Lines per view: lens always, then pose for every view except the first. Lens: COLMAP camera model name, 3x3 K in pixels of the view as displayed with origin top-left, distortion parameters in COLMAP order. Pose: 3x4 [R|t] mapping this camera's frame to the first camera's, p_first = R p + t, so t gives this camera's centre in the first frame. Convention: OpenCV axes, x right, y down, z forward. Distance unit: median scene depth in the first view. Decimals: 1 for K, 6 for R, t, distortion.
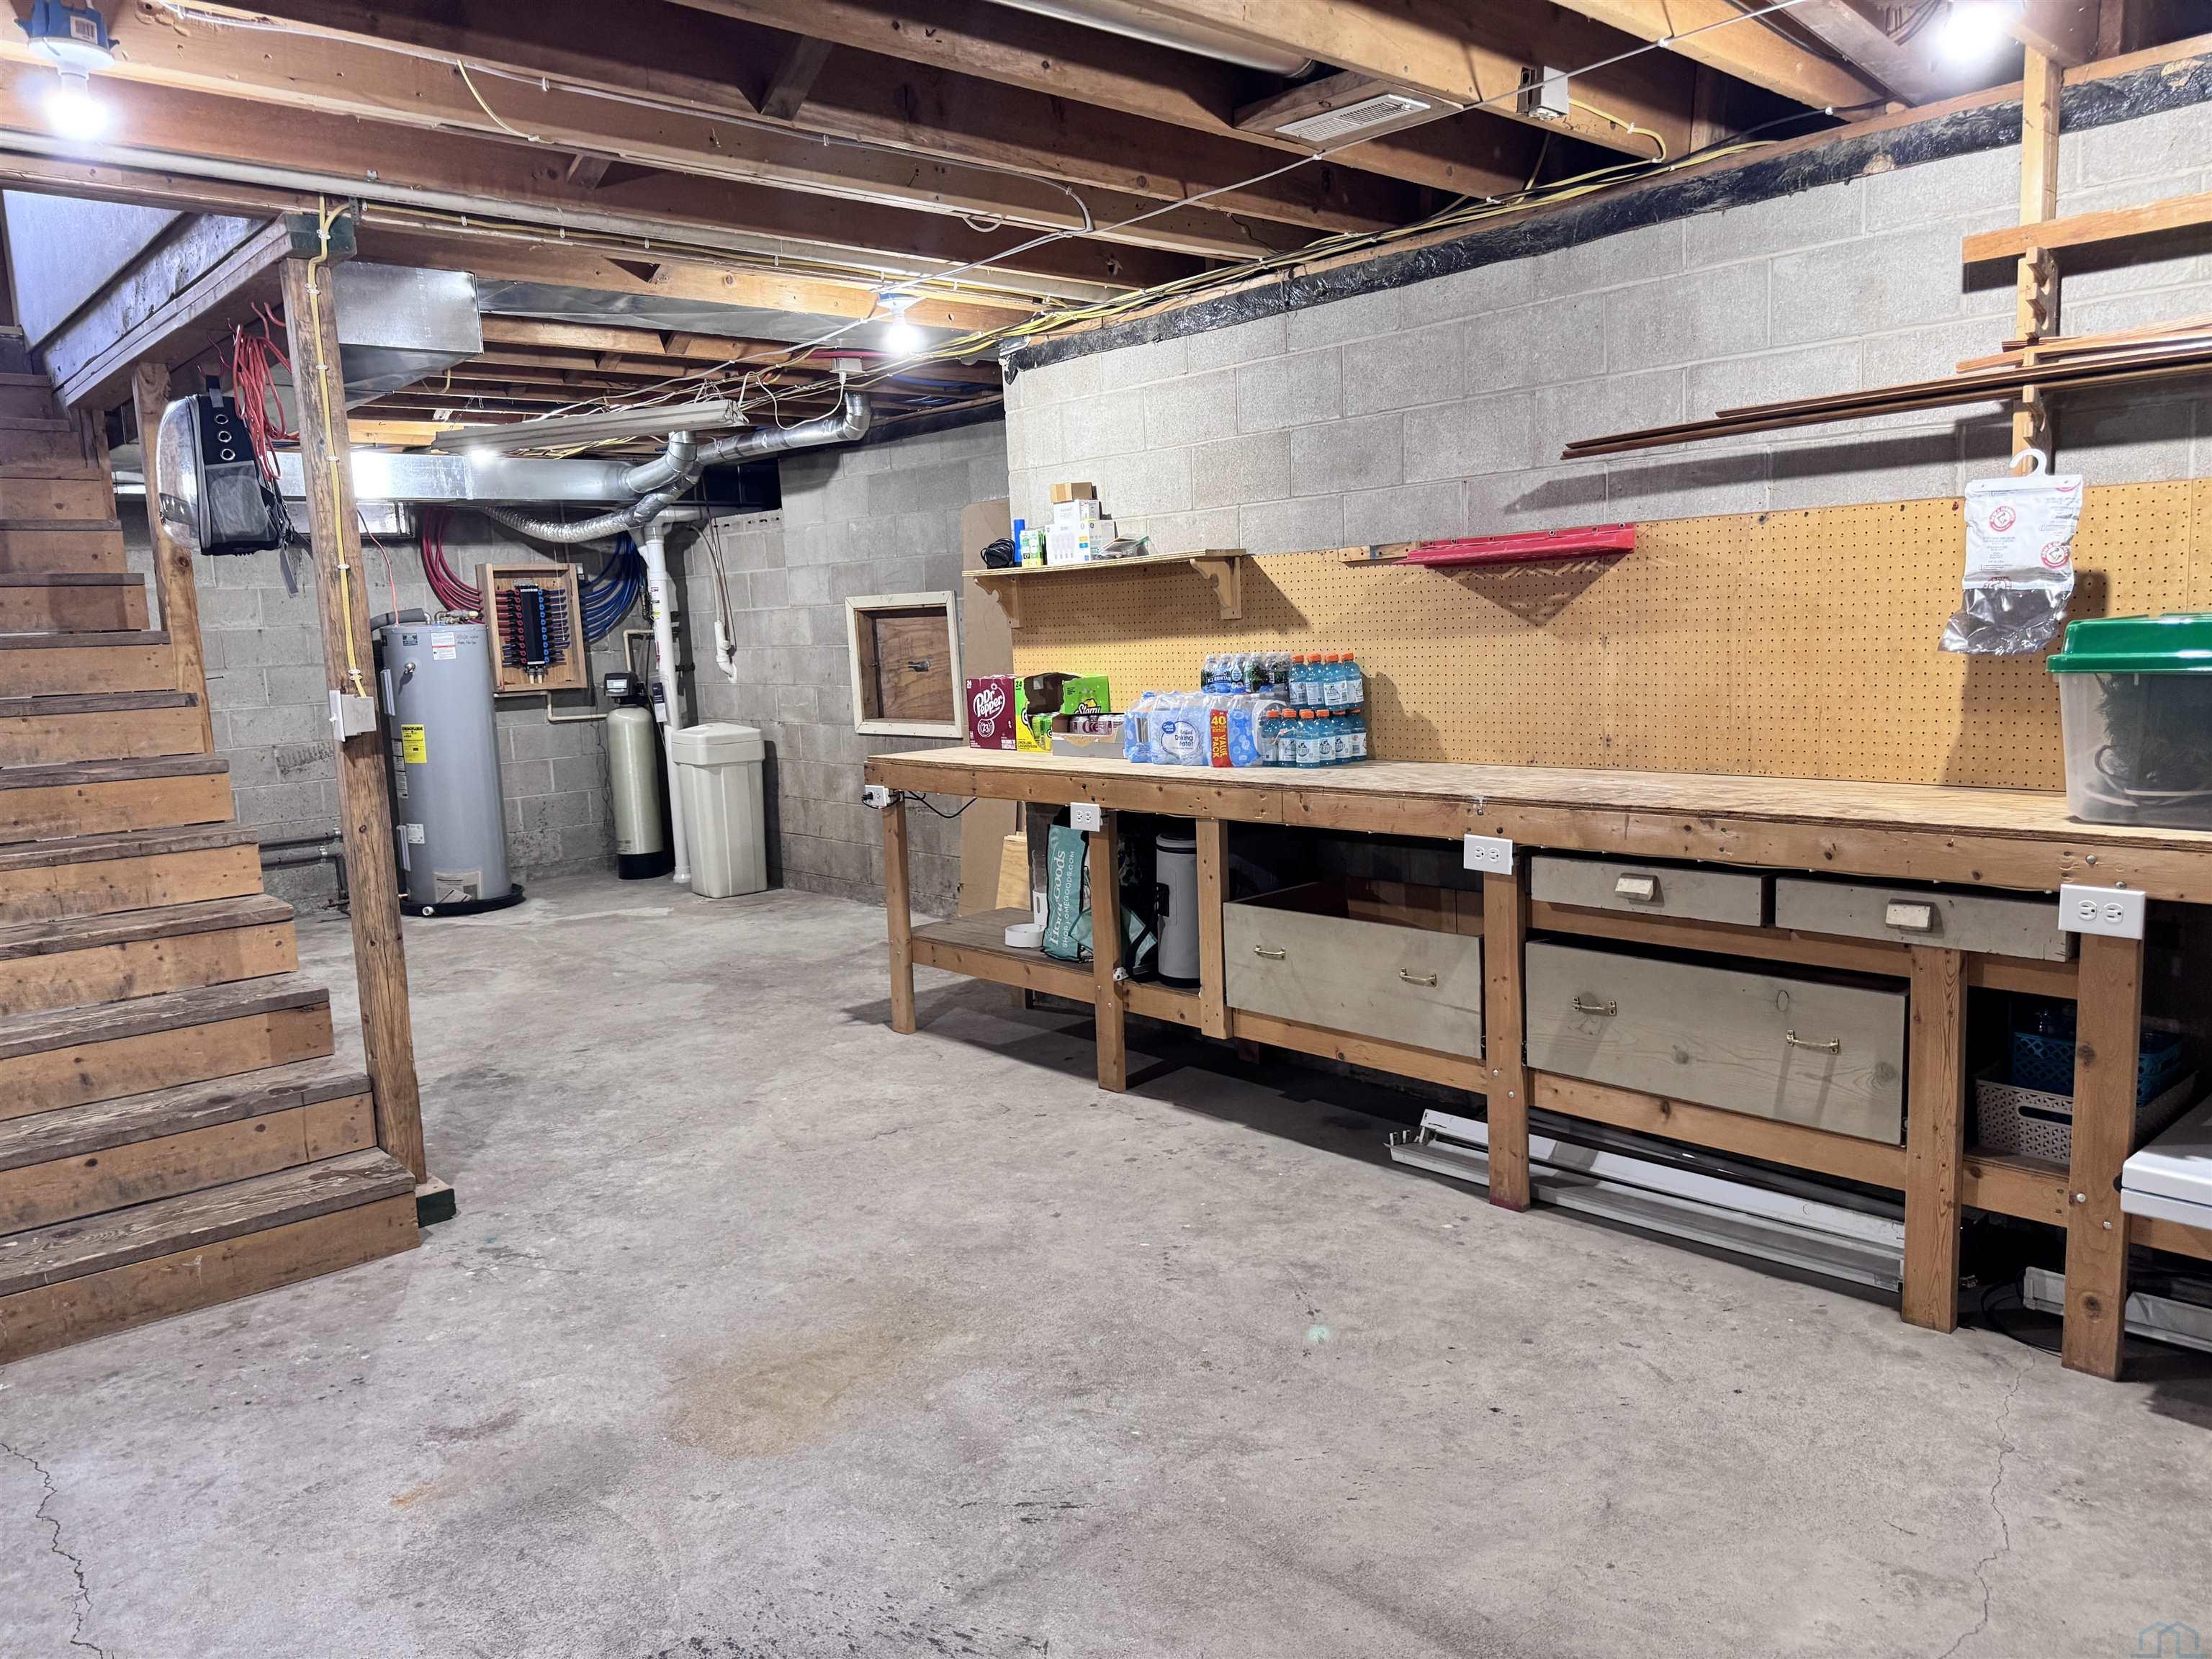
lens RADIAL K [[1567.2, 0, 1106.0], [0, 1567.2, 829.5], [0, 0, 1]] dist [0.073134, -0.105084]
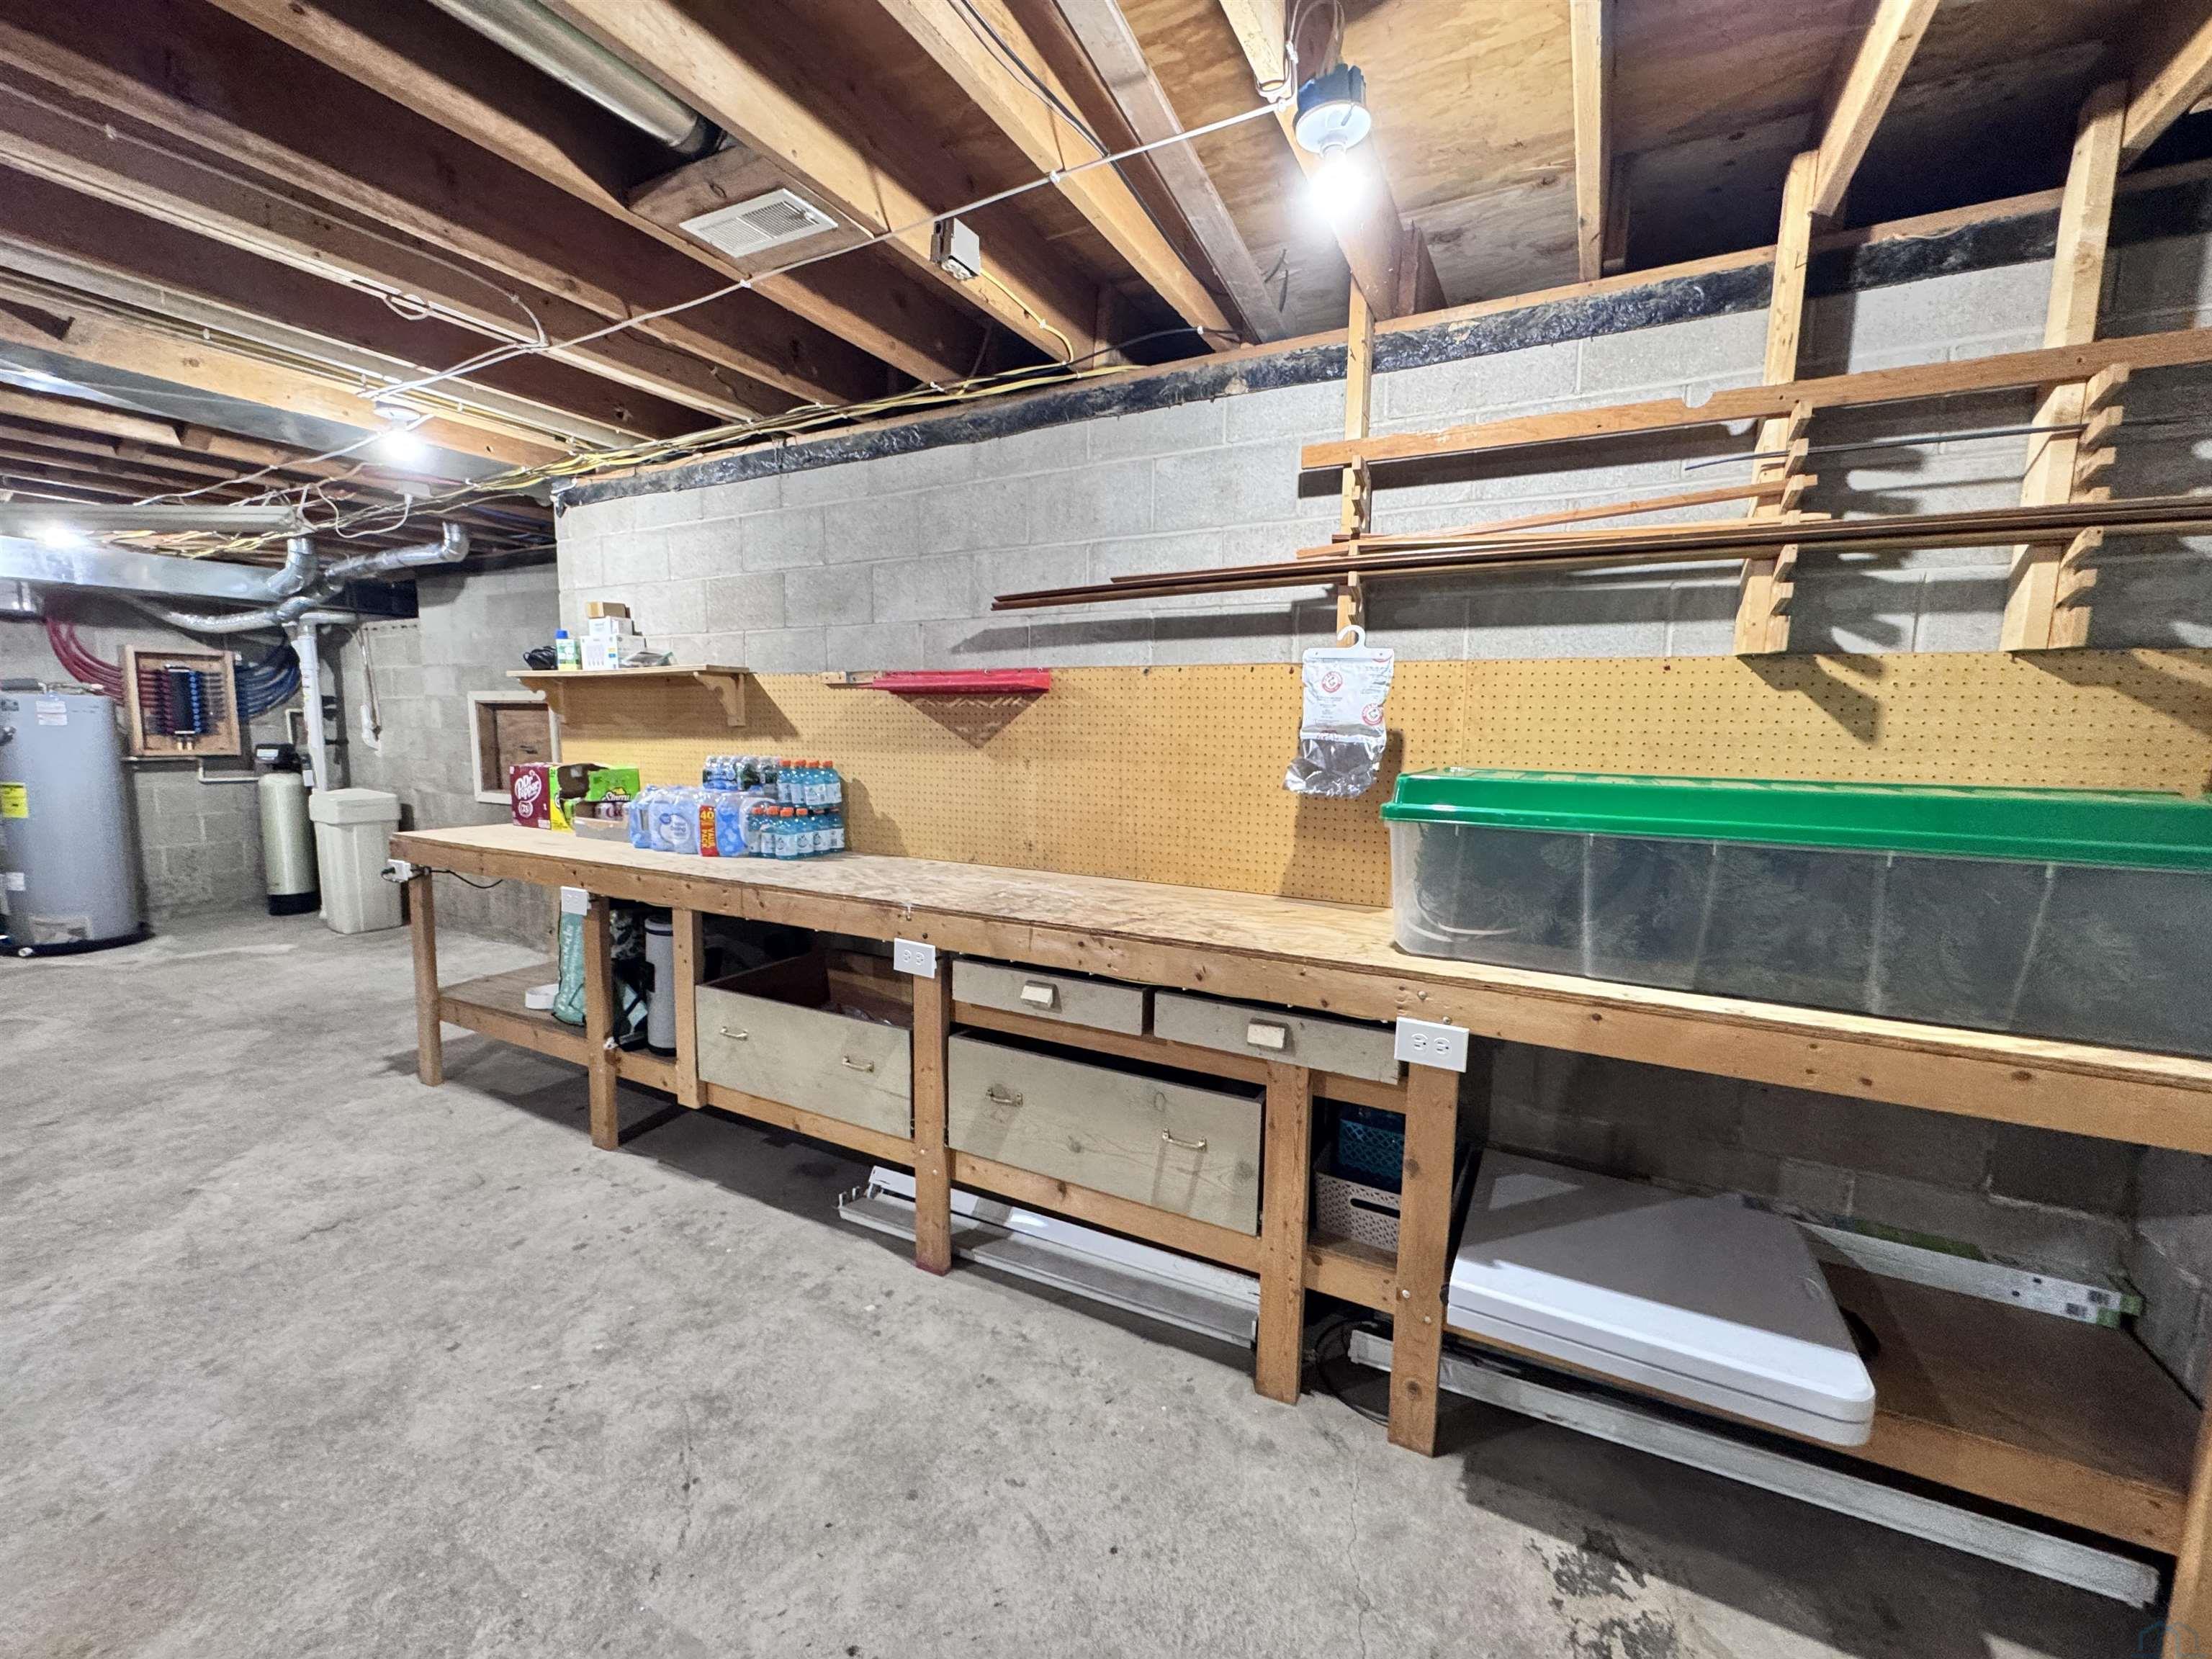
lens RADIAL K [[883.0, 0, 1113.2], [0, 883.0, 822.3], [0, 0, 1]] dist [-0.006874, 0.000178]
pose [[0.938662, 0.018758, 0.344329, 0.147223], [-0.008475, 0.999473, -0.031343, -0.054336], [-0.344735, 0.026503, 0.938326, 0.348382]]
